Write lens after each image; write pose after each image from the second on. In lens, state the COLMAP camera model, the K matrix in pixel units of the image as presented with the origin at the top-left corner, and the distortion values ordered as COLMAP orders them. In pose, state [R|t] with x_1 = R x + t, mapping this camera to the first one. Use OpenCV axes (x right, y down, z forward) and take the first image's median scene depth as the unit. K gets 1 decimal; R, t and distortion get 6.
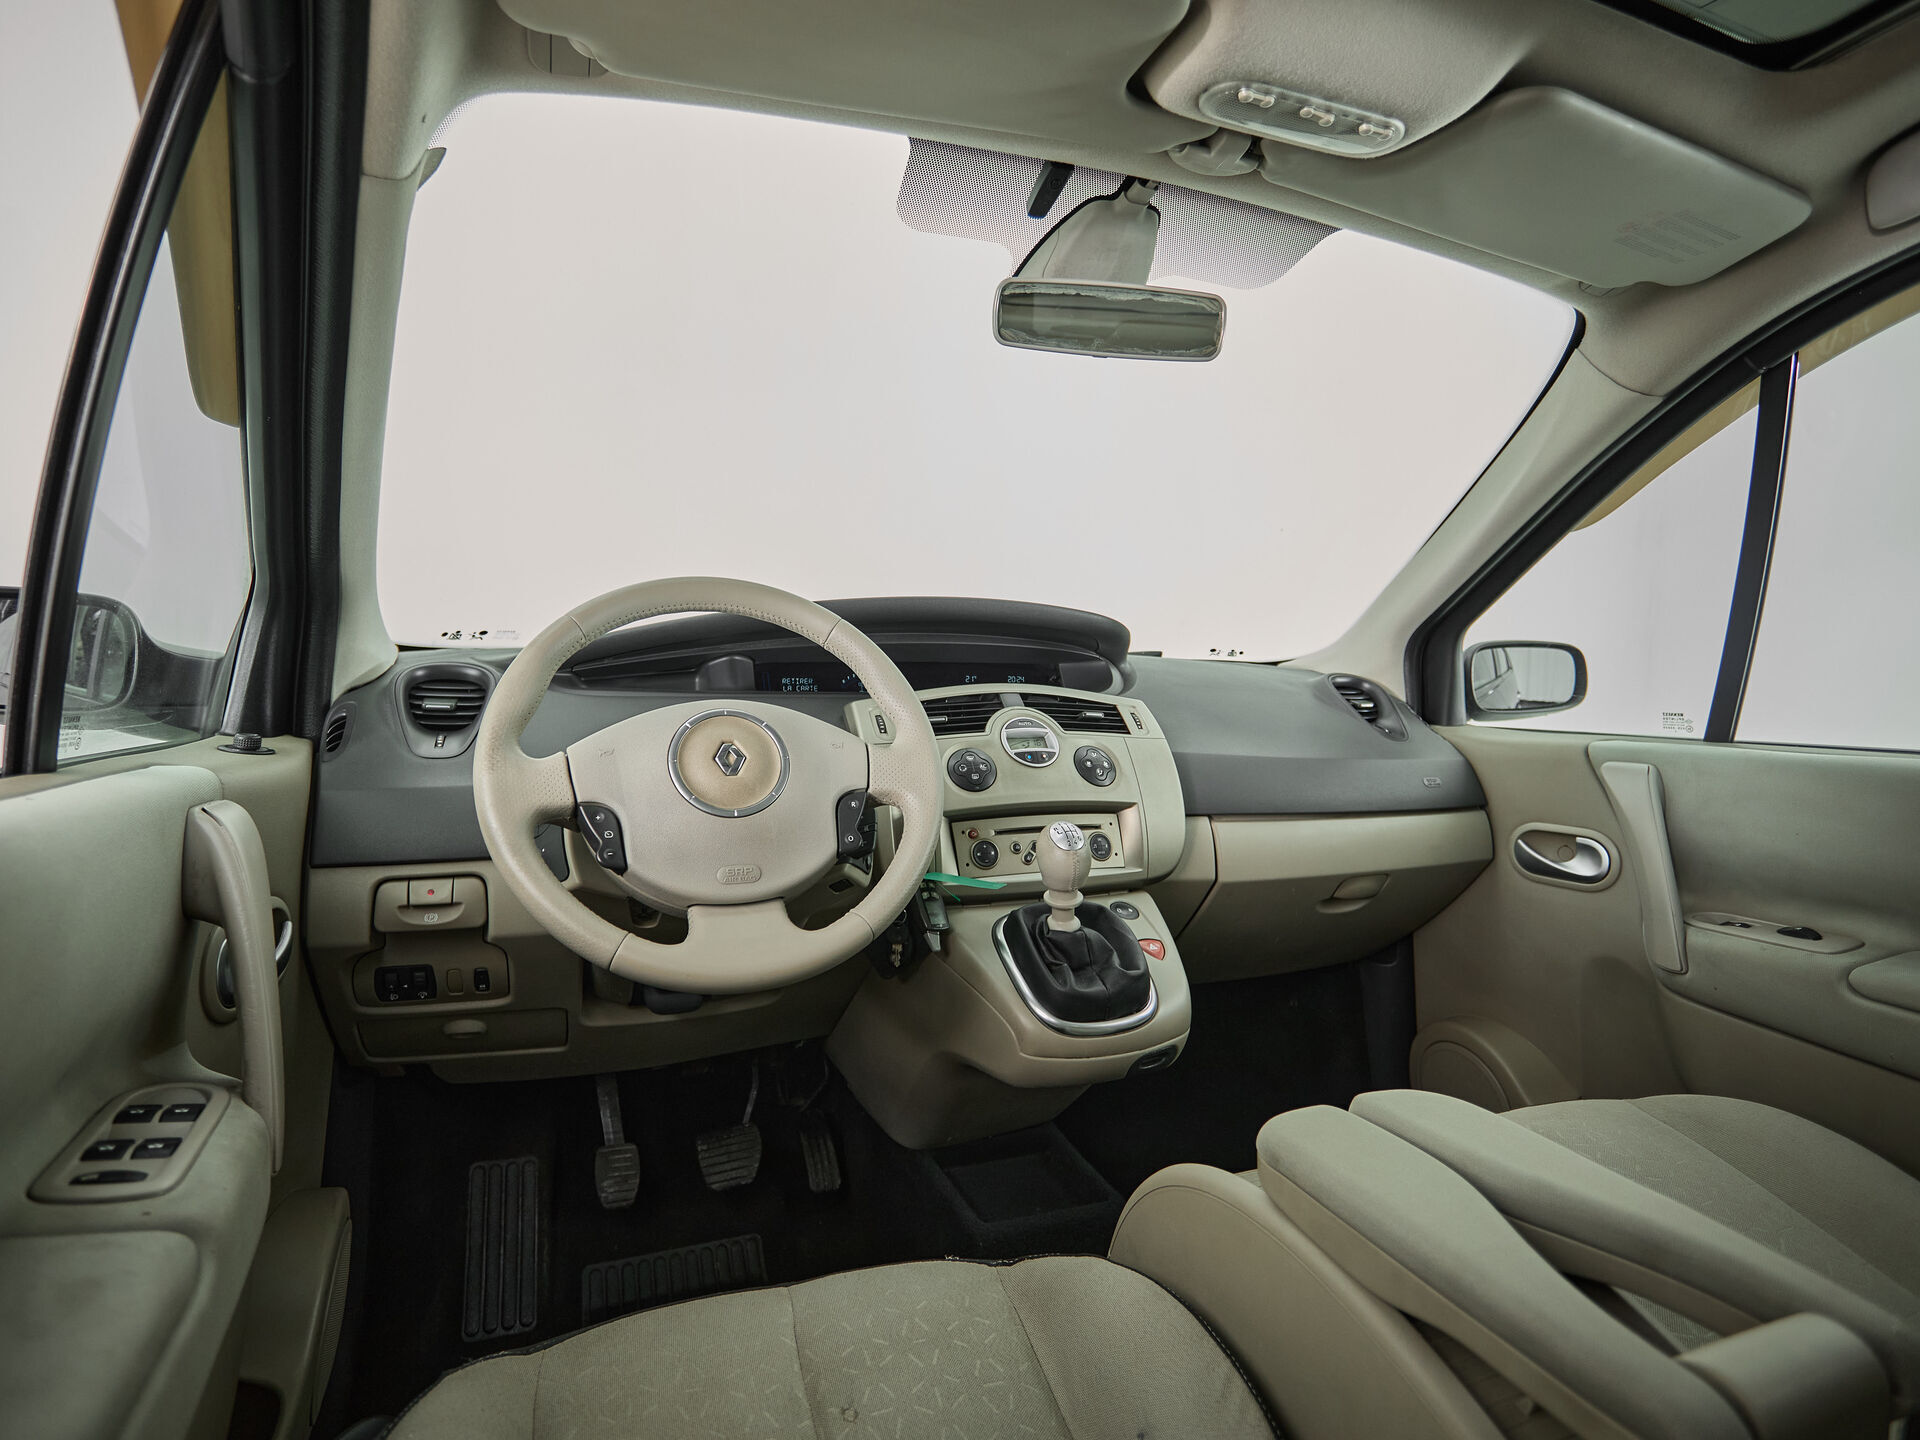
lens RADIAL K [[1017.6, 0, 960.0], [0, 1017.6, 720.0], [0, 0, 1]] dist [-0.003261, -0.000256]
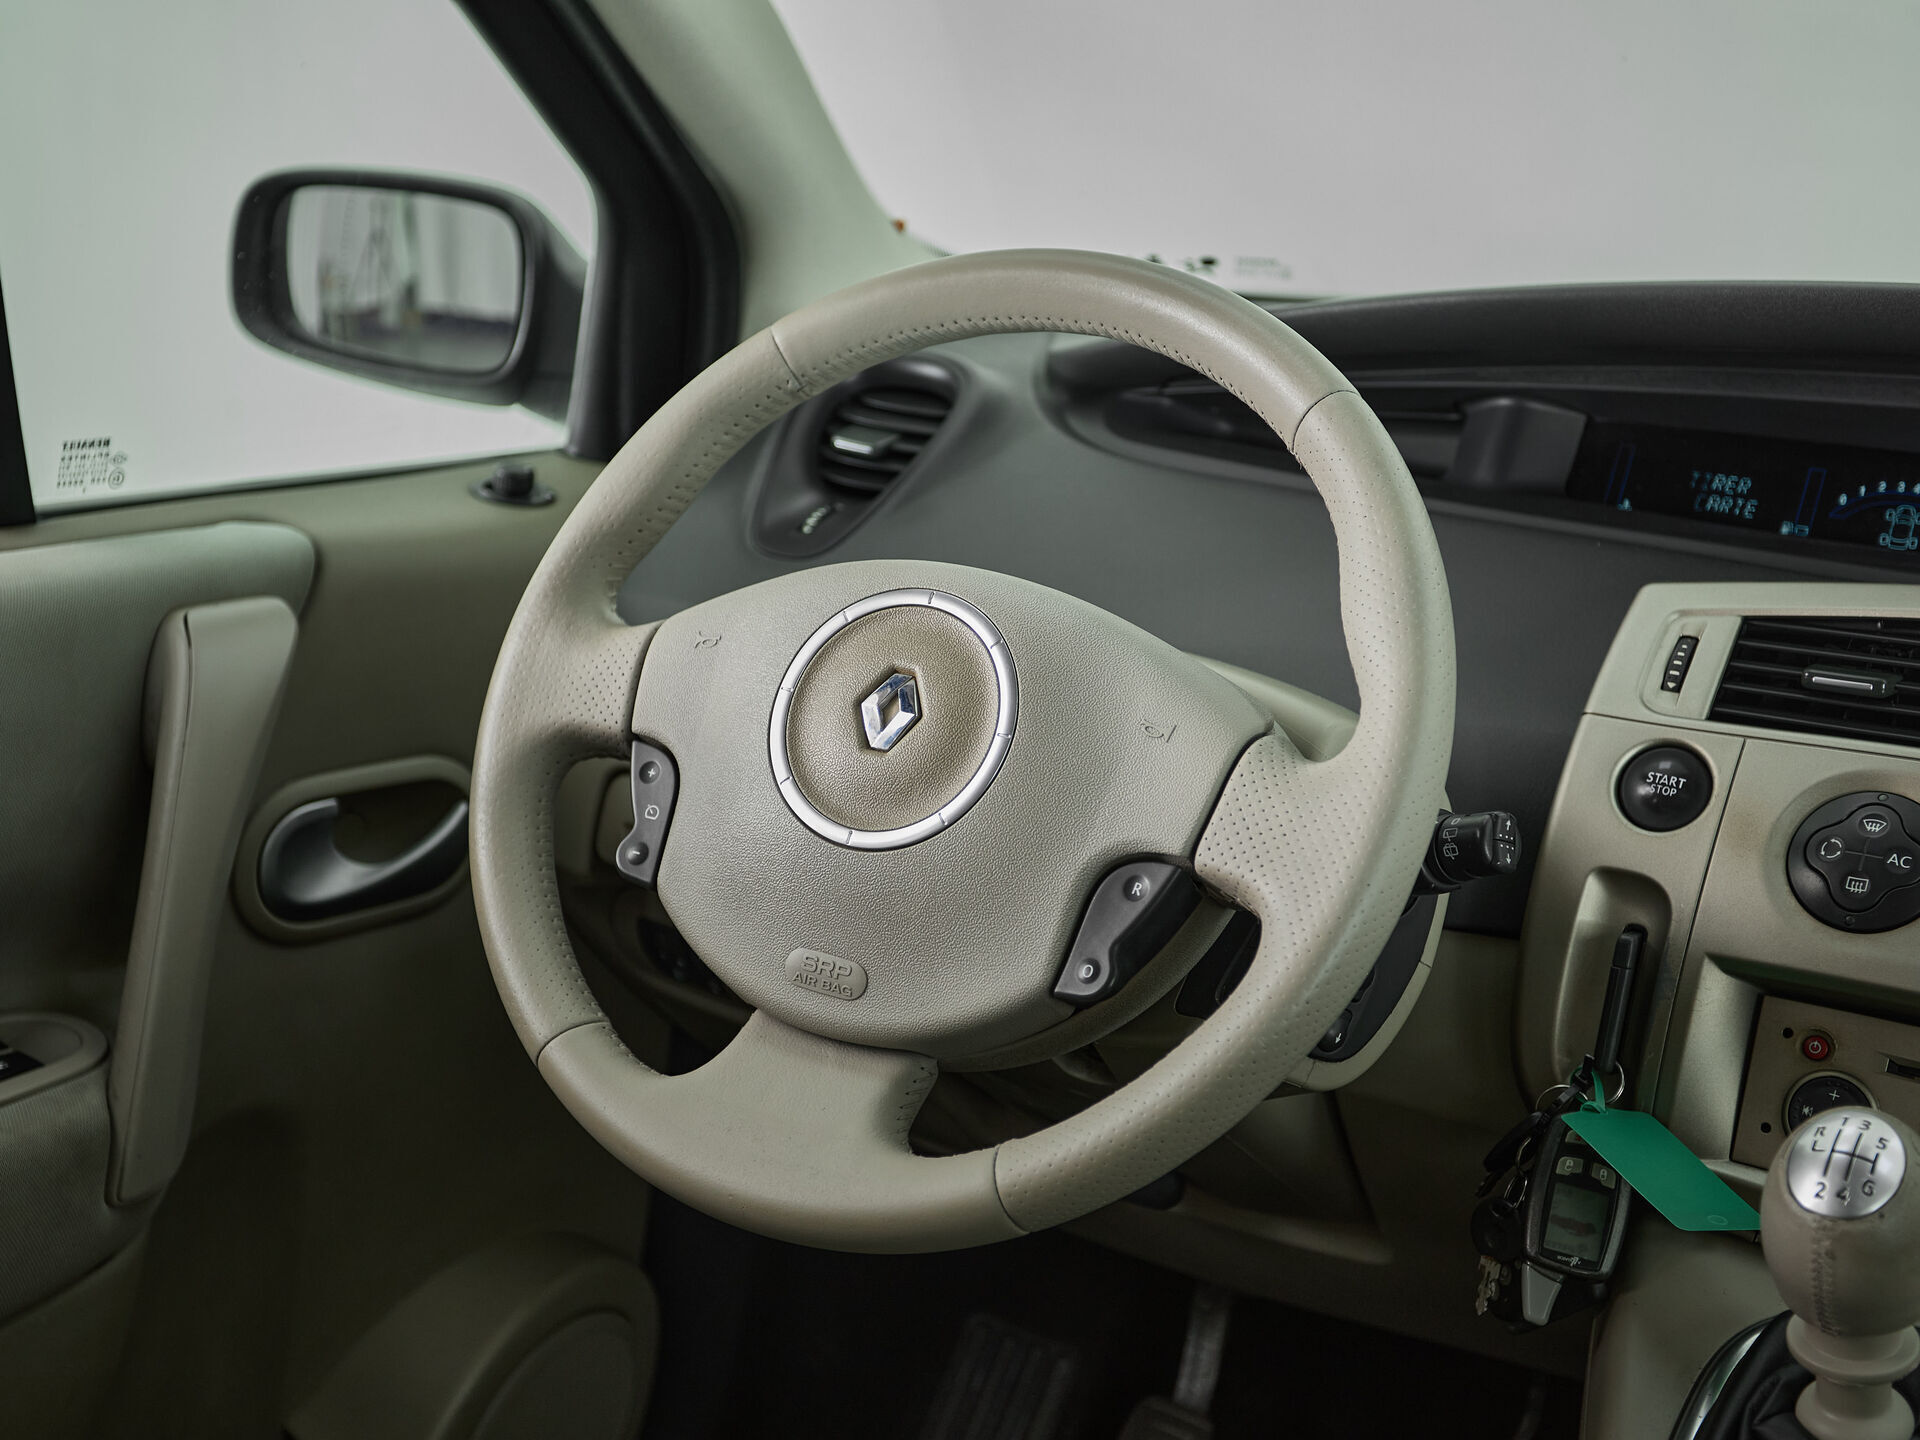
lens RADIAL K [[2405.2, 0, 937.8], [0, 2405.2, 735.4], [0, 0, 1]] dist [0.019008, 0.100995]
pose [[0.586373, 0.239116, -0.773944, 0.407017], [-0.098716, 0.969411, 0.224716, -0.128792], [0.804003, -0.055367, 0.592041, 0.286123]]
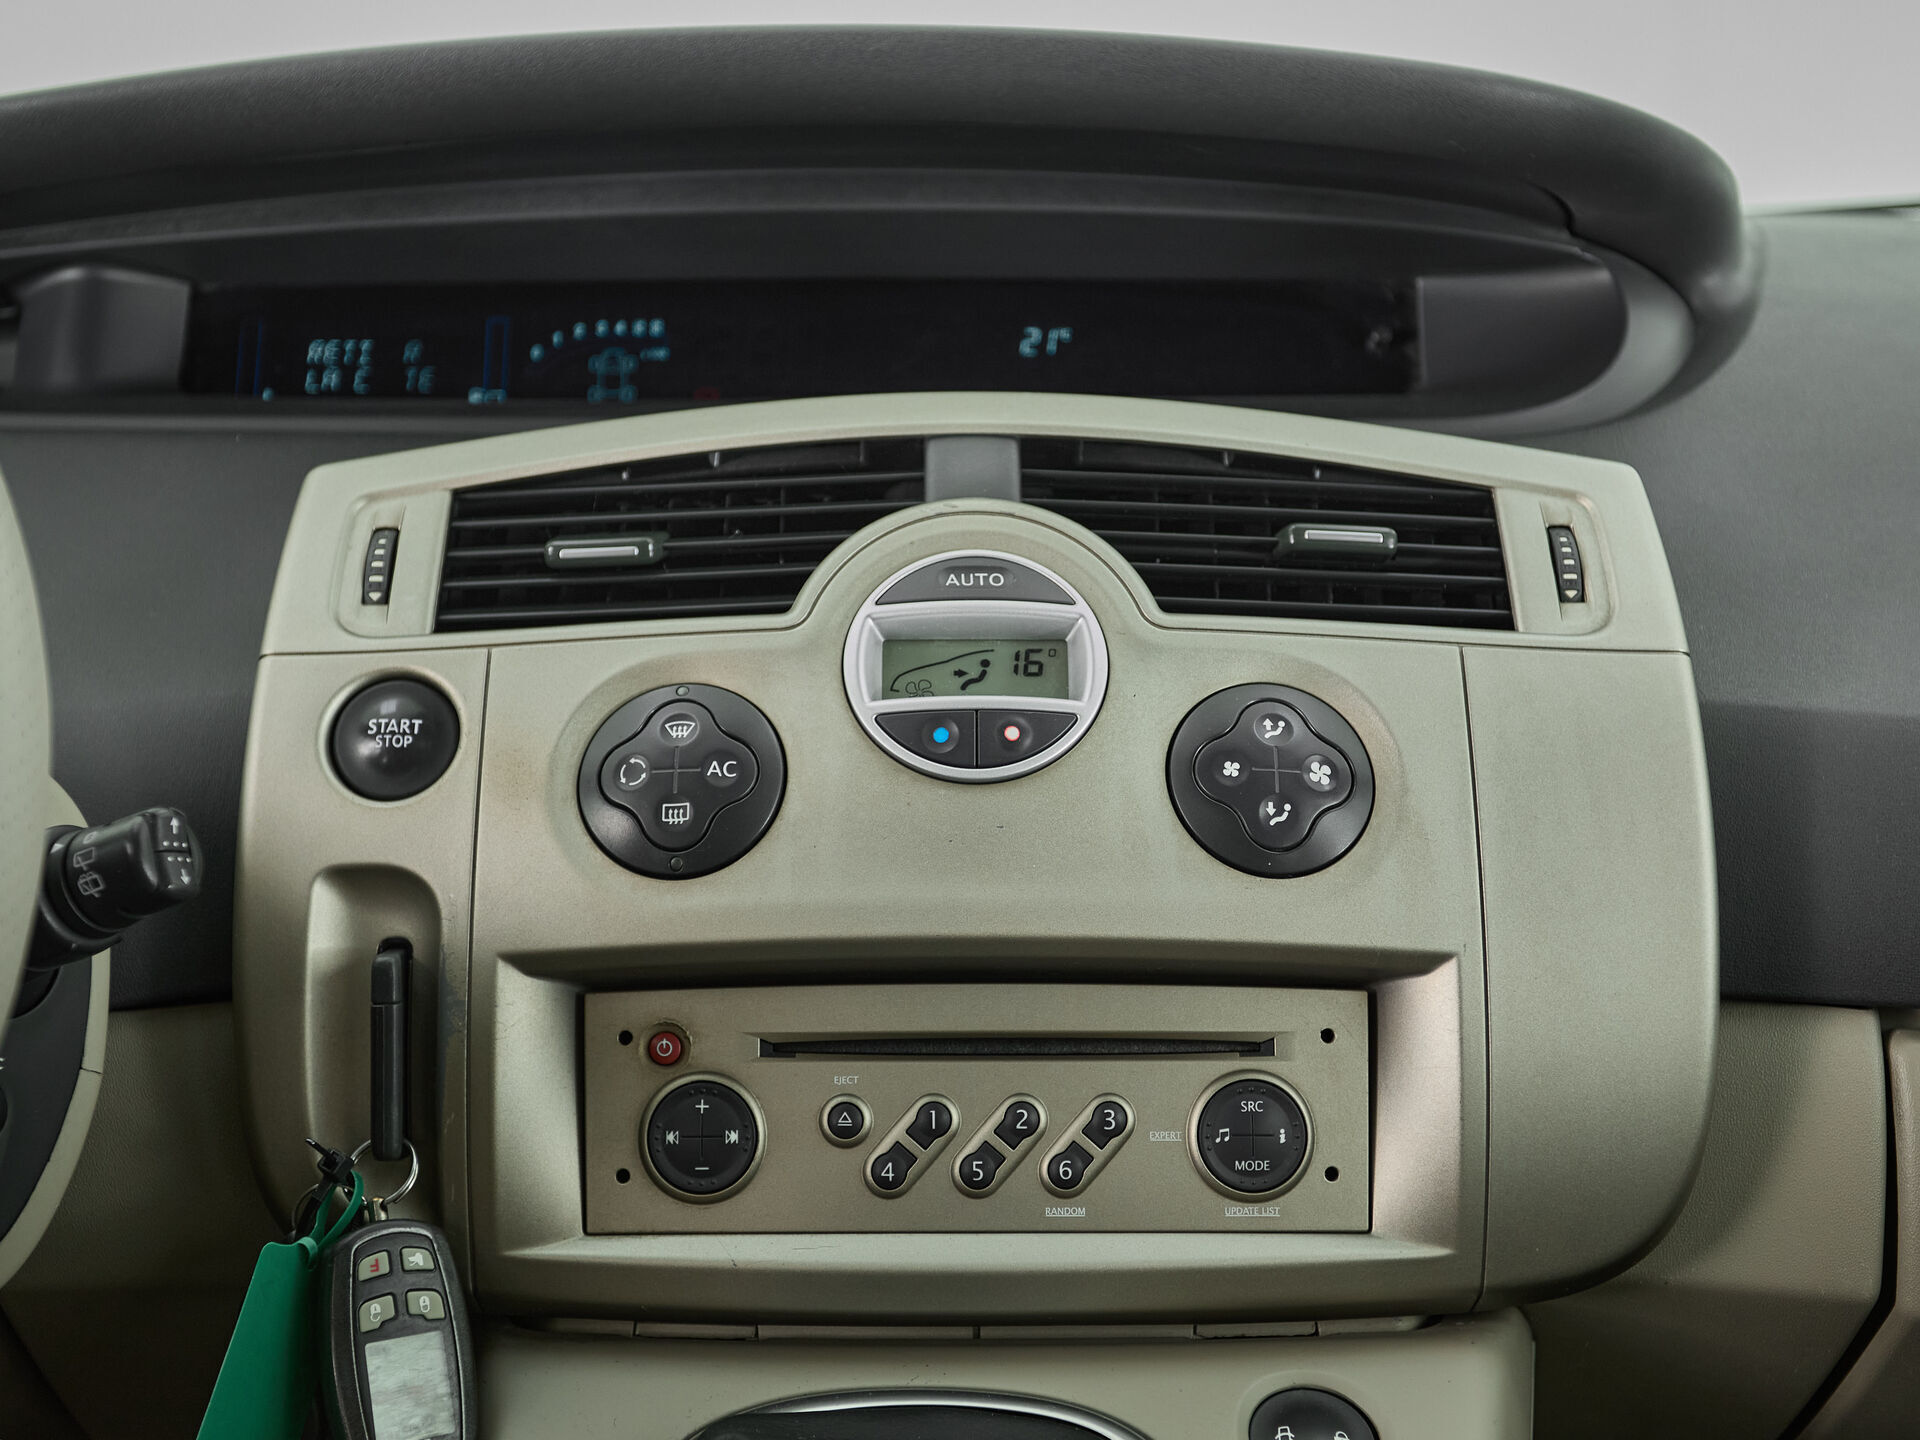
lens RADIAL K [[2475.3, 0, 954.6], [0, 2475.3, 674.7], [0, 0, 1]] dist [0.011163, 0.075937]
pose [[0.926844, 0.065061, -0.369767, 0.269477], [-0.009270, 0.988537, 0.150697, -0.060180], [0.375333, -0.136245, 0.916822, 0.470749]]
